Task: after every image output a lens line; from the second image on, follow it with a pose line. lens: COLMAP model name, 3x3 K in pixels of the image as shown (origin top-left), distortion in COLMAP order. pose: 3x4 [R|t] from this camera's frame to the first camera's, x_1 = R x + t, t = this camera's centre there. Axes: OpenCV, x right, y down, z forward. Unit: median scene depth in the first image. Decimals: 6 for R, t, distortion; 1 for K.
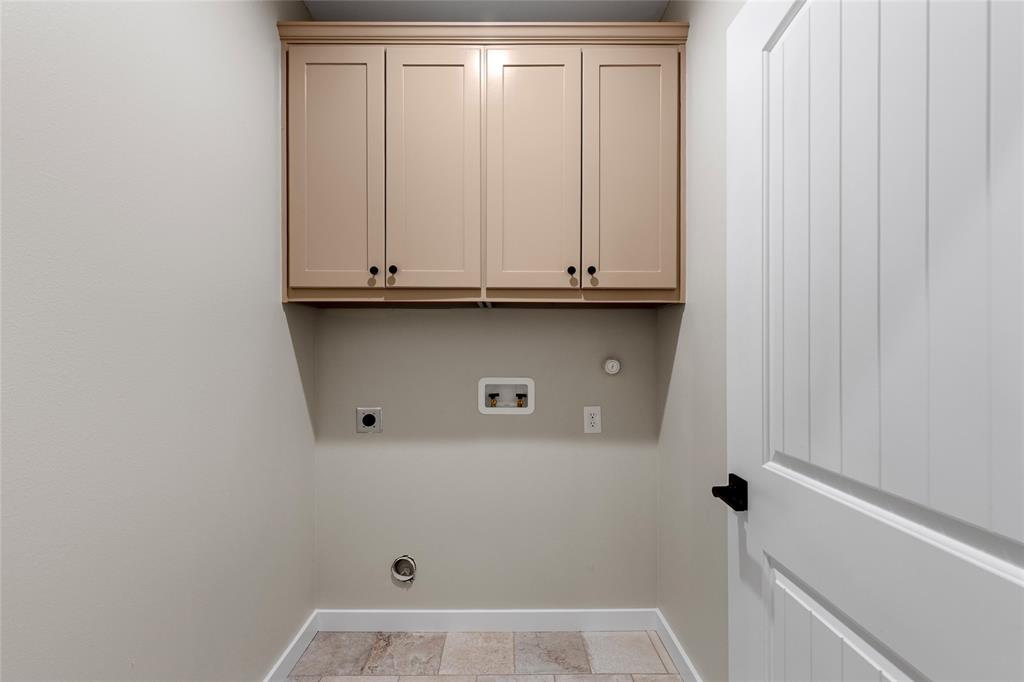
lens RADIAL K [[455.5, 0, 512.0], [0, 455.5, 341.0], [0, 0, 1]] dist [0.006383, -0.000092]
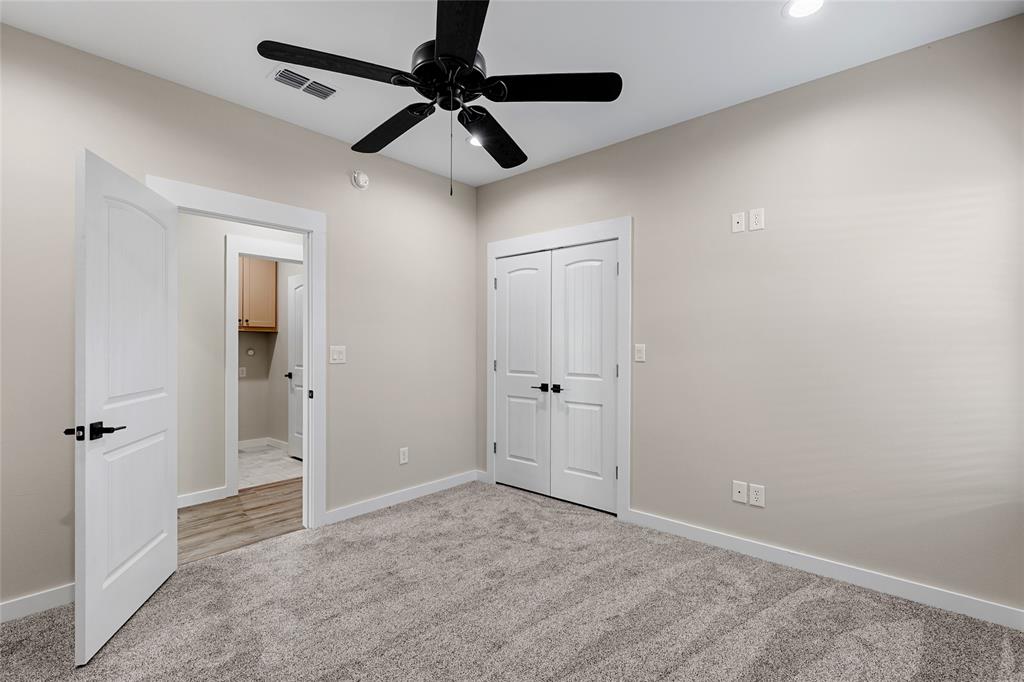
lens RADIAL K [[474.3, 0, 507.4], [0, 474.3, 337.3], [0, 0, 1]] dist [0.003039, -0.000440]
pose [[0.675589, 0.007076, 0.737245, -1.000378], [-0.004069, 0.999975, -0.005868, -0.031863], [-0.737267, 0.000964, 0.675600, -2.466077]]
